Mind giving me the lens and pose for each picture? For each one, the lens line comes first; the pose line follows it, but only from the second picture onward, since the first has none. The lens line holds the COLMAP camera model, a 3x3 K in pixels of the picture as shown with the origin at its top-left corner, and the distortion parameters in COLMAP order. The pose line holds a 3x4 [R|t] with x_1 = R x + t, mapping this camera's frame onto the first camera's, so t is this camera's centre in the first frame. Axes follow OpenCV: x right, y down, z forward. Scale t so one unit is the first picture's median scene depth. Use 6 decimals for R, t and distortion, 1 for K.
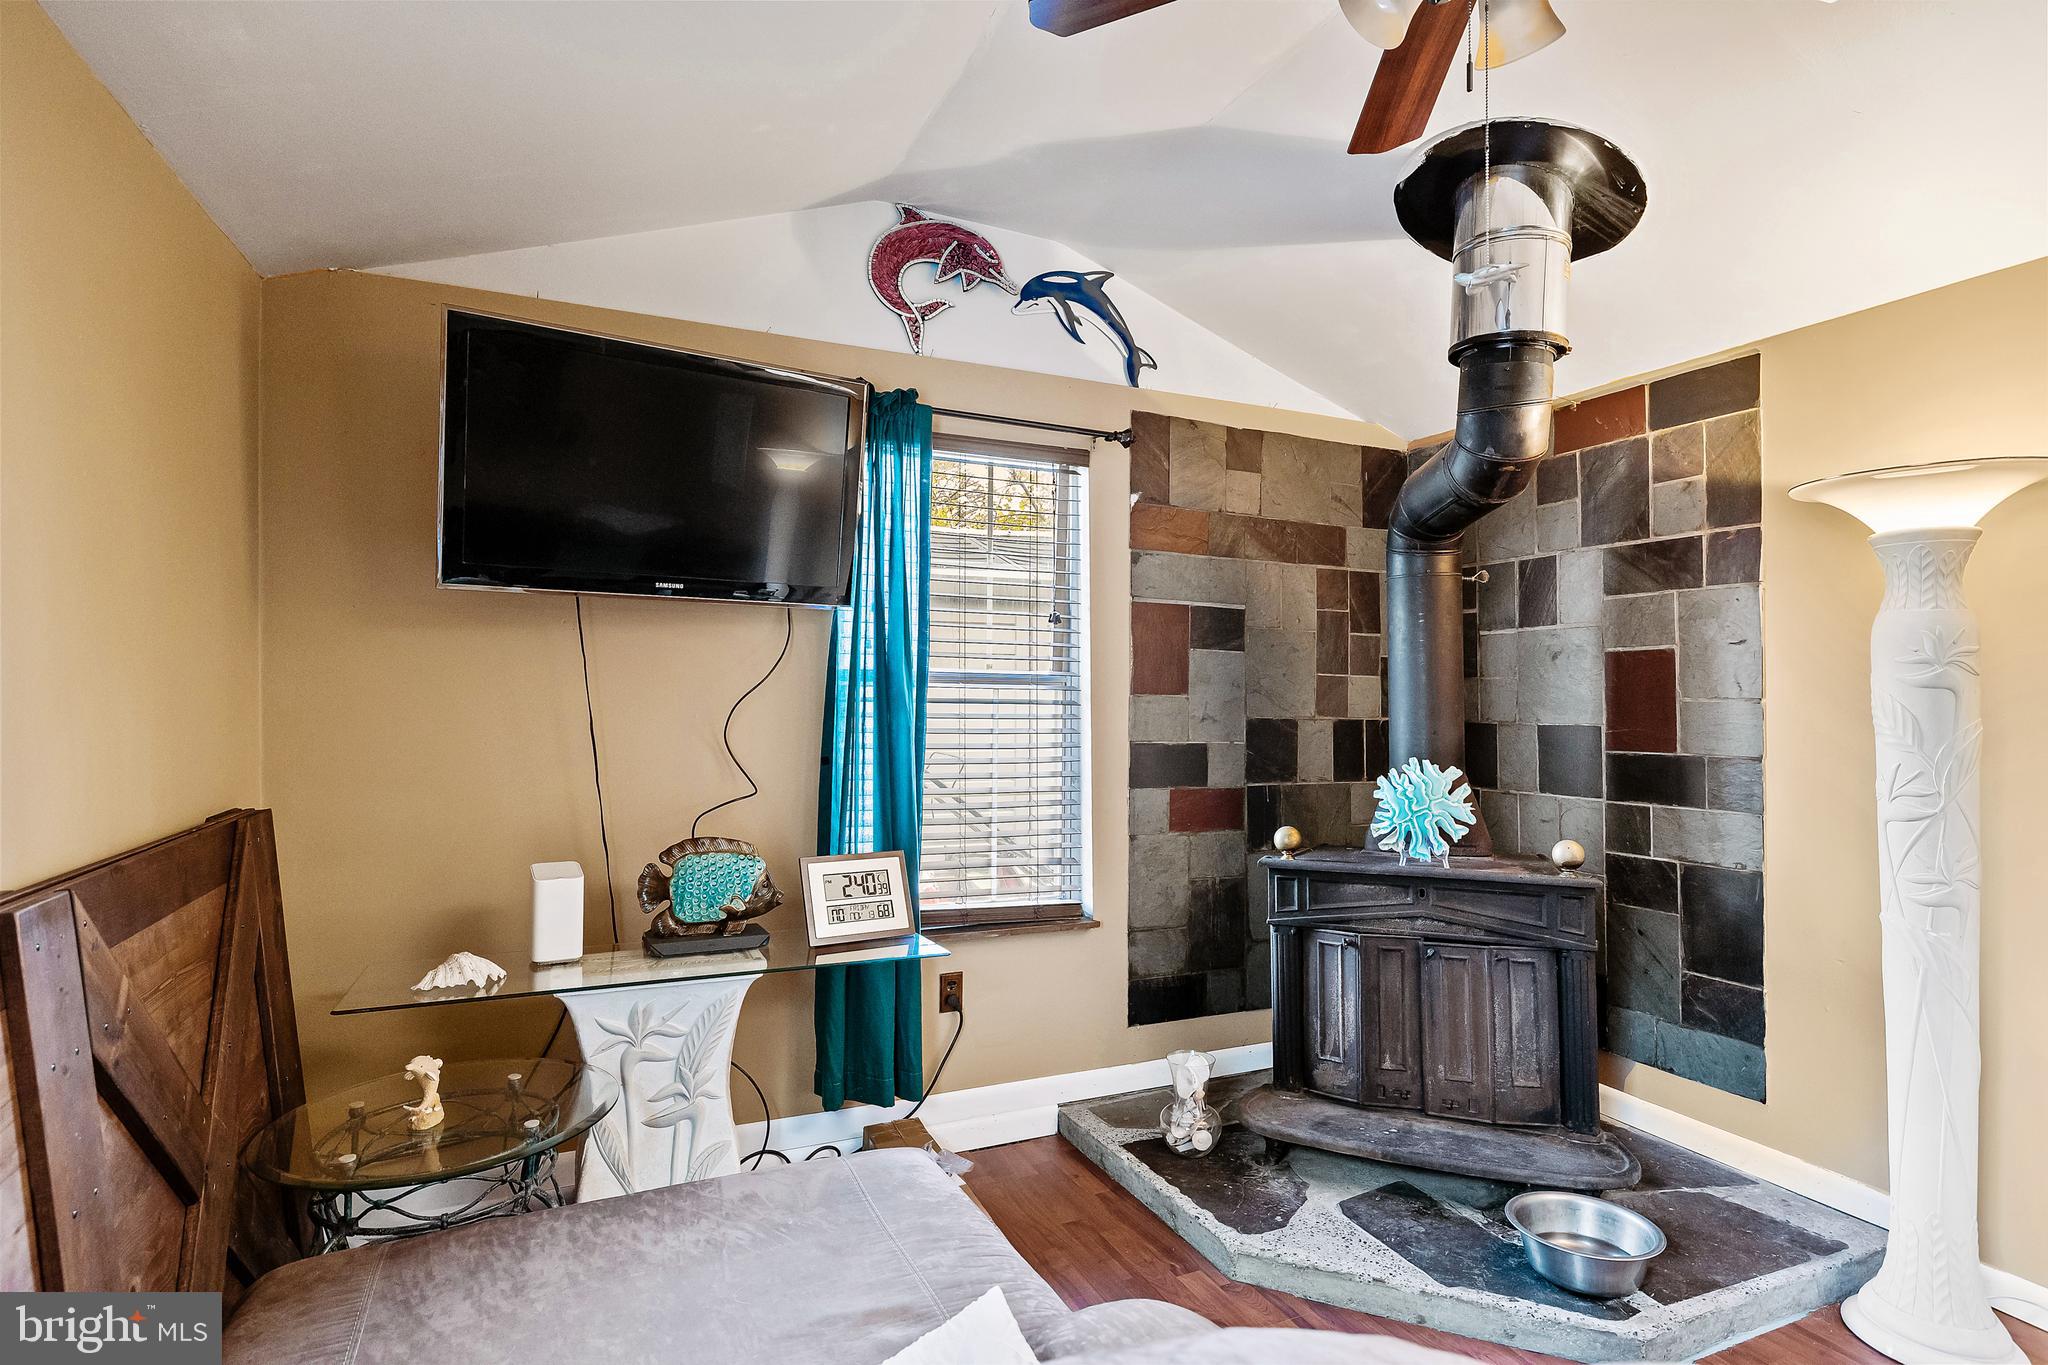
lens RADIAL K [[1021.6, 0, 1021.9], [0, 1021.6, 685.5], [0, 0, 1]] dist [-0.007016, 0.002674]
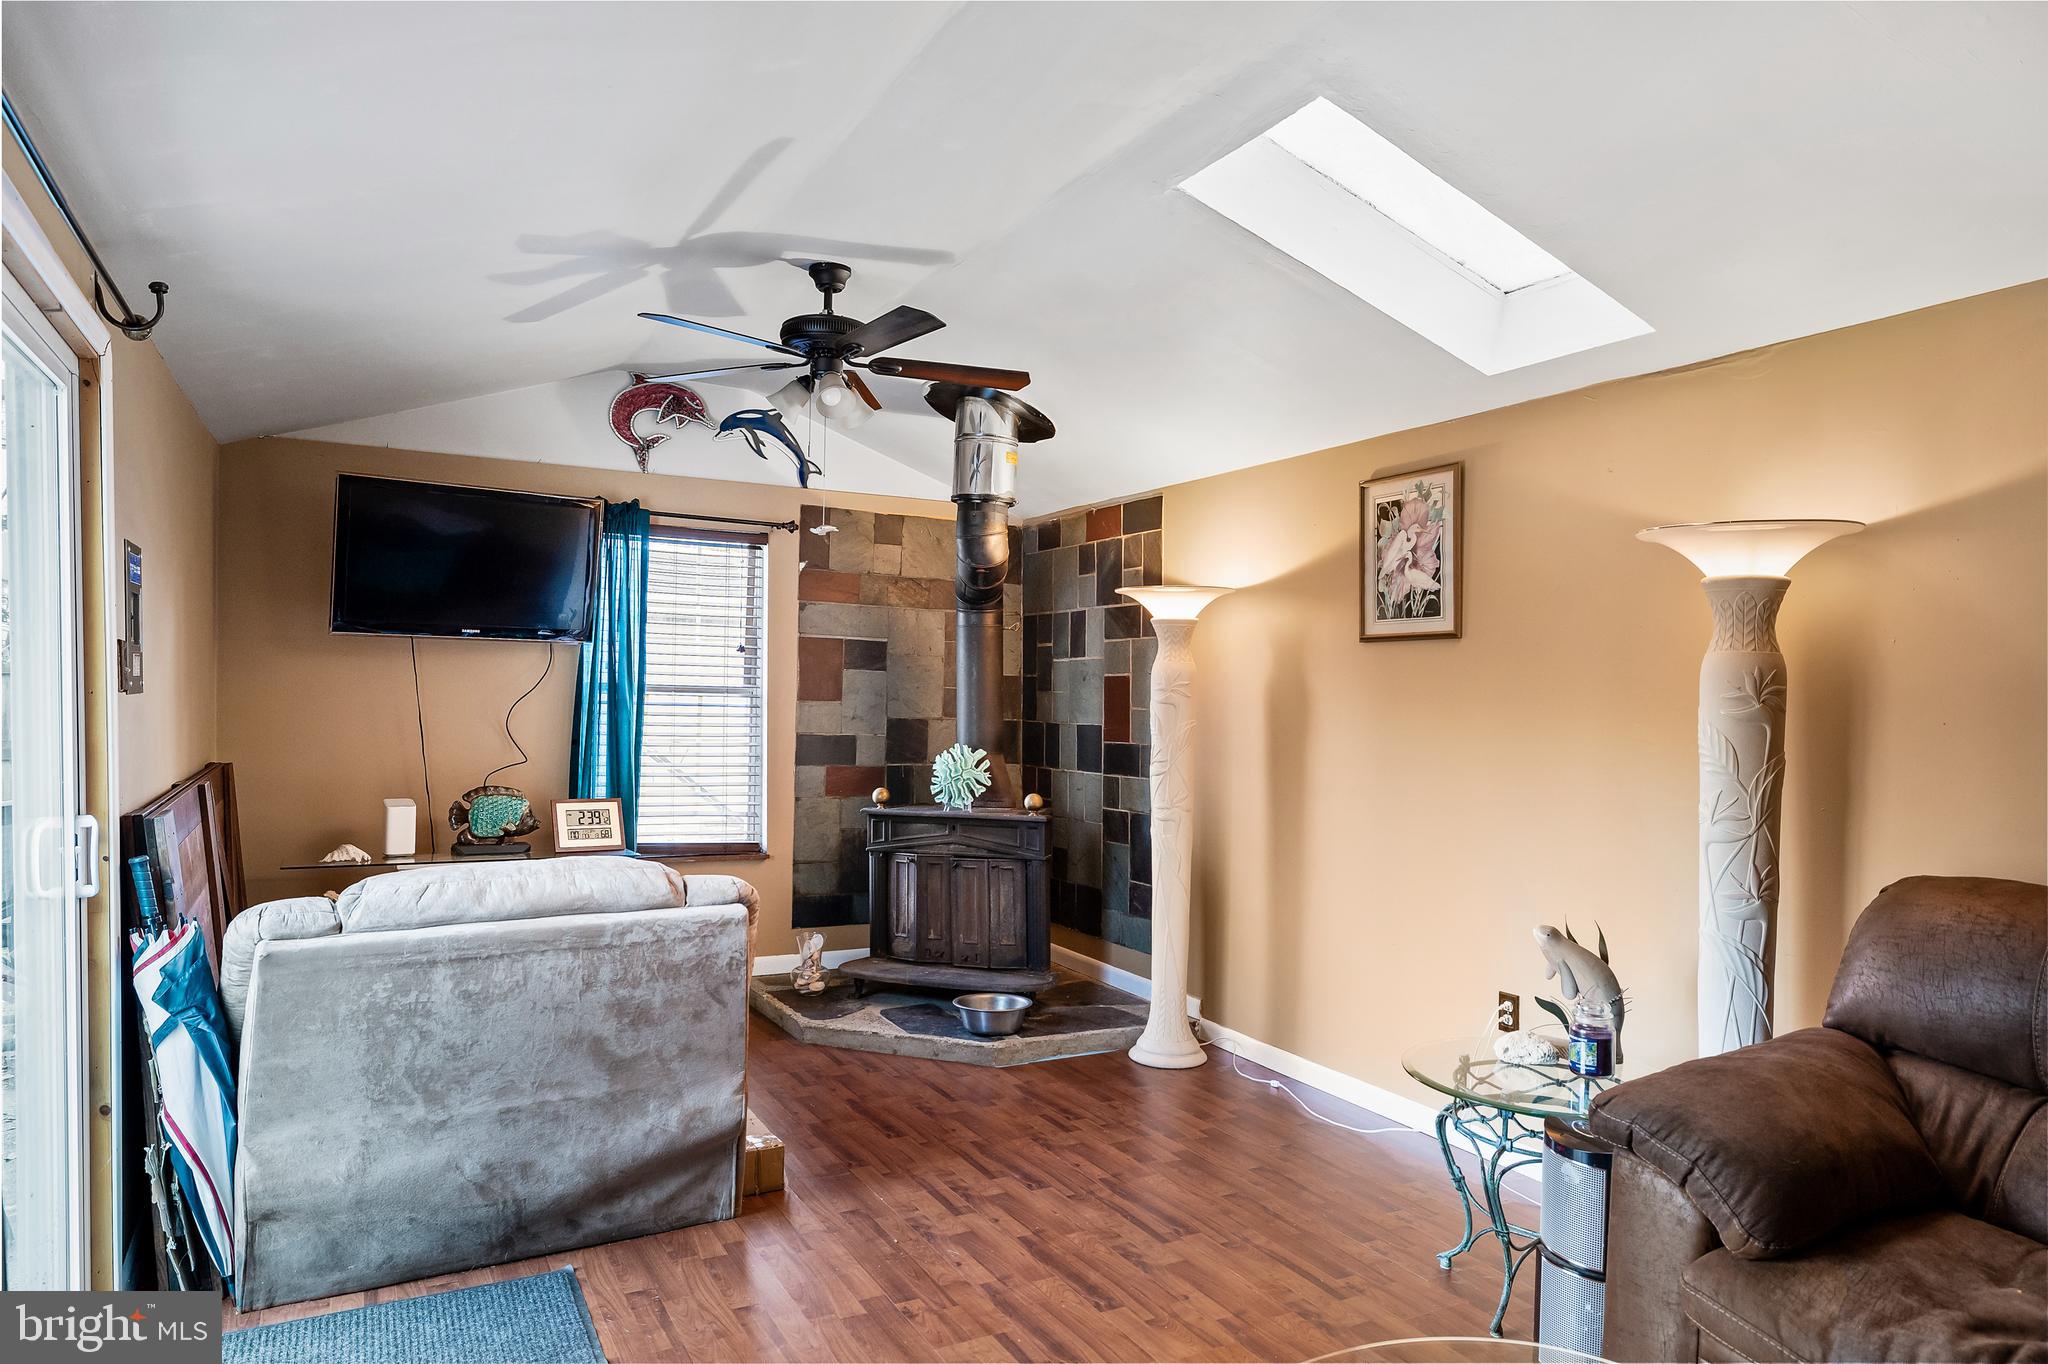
lens RADIAL K [[1278.8, 0, 1025.3], [0, 1278.8, 687.5], [0, 0, 1]] dist [0.001533, -0.001122]
pose [[0.997348, 0.011980, 0.071786, 0.336730], [-0.012398, 0.999909, 0.005373, -0.026712], [-0.071715, -0.006249, 0.997406, -0.944245]]
